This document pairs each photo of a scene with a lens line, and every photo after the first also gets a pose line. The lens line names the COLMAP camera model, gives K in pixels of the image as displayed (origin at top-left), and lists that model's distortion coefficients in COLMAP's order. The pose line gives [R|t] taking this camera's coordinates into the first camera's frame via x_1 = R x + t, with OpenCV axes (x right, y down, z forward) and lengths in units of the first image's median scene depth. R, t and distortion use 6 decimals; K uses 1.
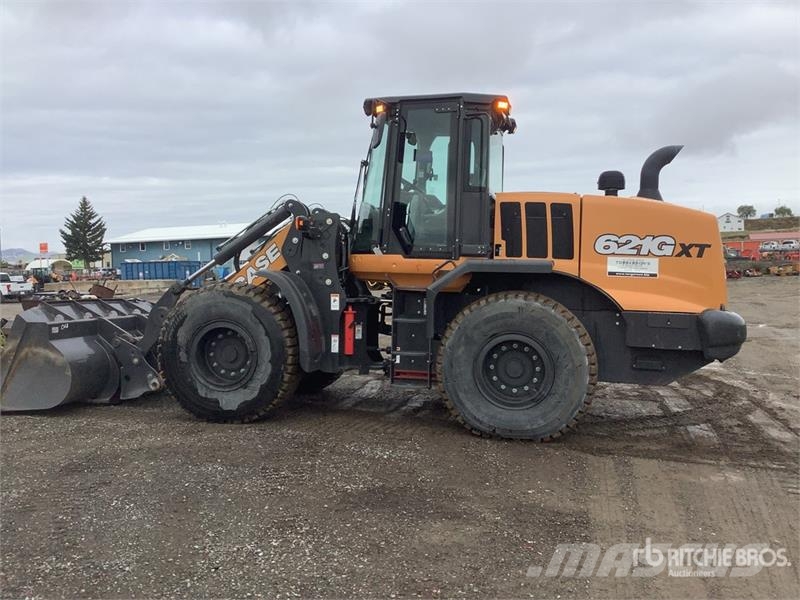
lens RADIAL K [[708.1, 0, 388.8], [0, 708.1, 300.2], [0, 0, 1]] dist [0.039848, -0.003481]
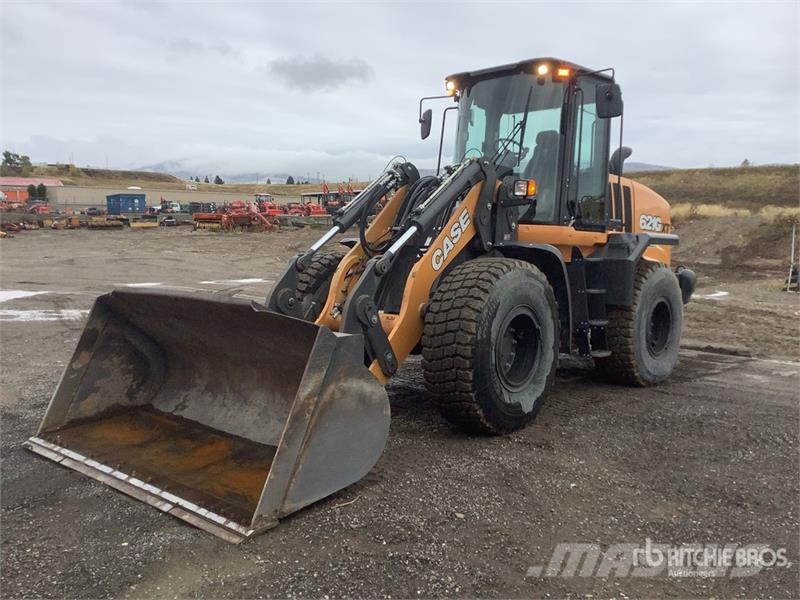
lens RADIAL K [[694.7, 0, 398.8], [0, 694.7, 314.9], [0, 0, 1]] dist [0.093270, -0.118957]
pose [[0.507859, -0.092006, 0.856513, -0.943107], [0.015542, 0.995097, 0.097677, -0.038945], [-0.861300, -0.036294, 0.506799, 0.687987]]
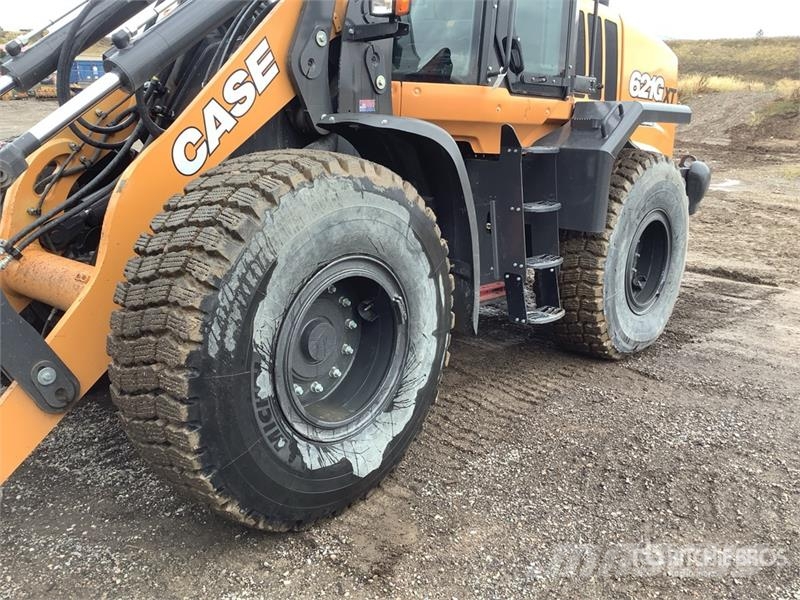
lens RADIAL K [[694.7, 0, 398.8], [0, 694.7, 314.9], [0, 0, 1]] dist [0.093270, -0.118957]
pose [[0.502312, -0.233041, 0.832691, -0.506168], [0.009519, 0.964430, 0.264168, -0.037394], [-0.864634, -0.124768, 0.486663, 0.763917]]
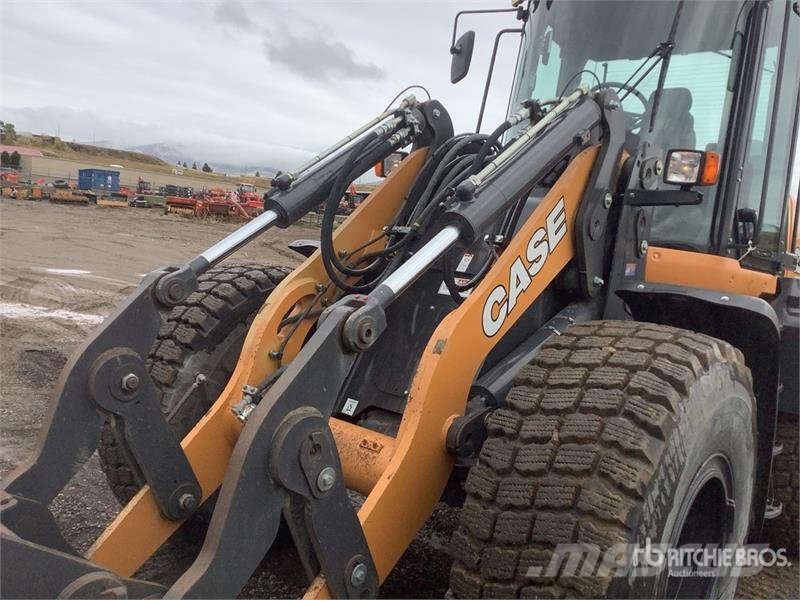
lens RADIAL K [[708.1, 0, 388.8], [0, 708.1, 300.2], [0, 0, 1]] dist [0.039848, -0.003481]
pose [[0.497887, -0.018187, 0.867051, -0.549774], [-0.080474, 0.994498, 0.067070, -0.047675], [-0.863500, -0.103168, 0.493684, 0.934811]]
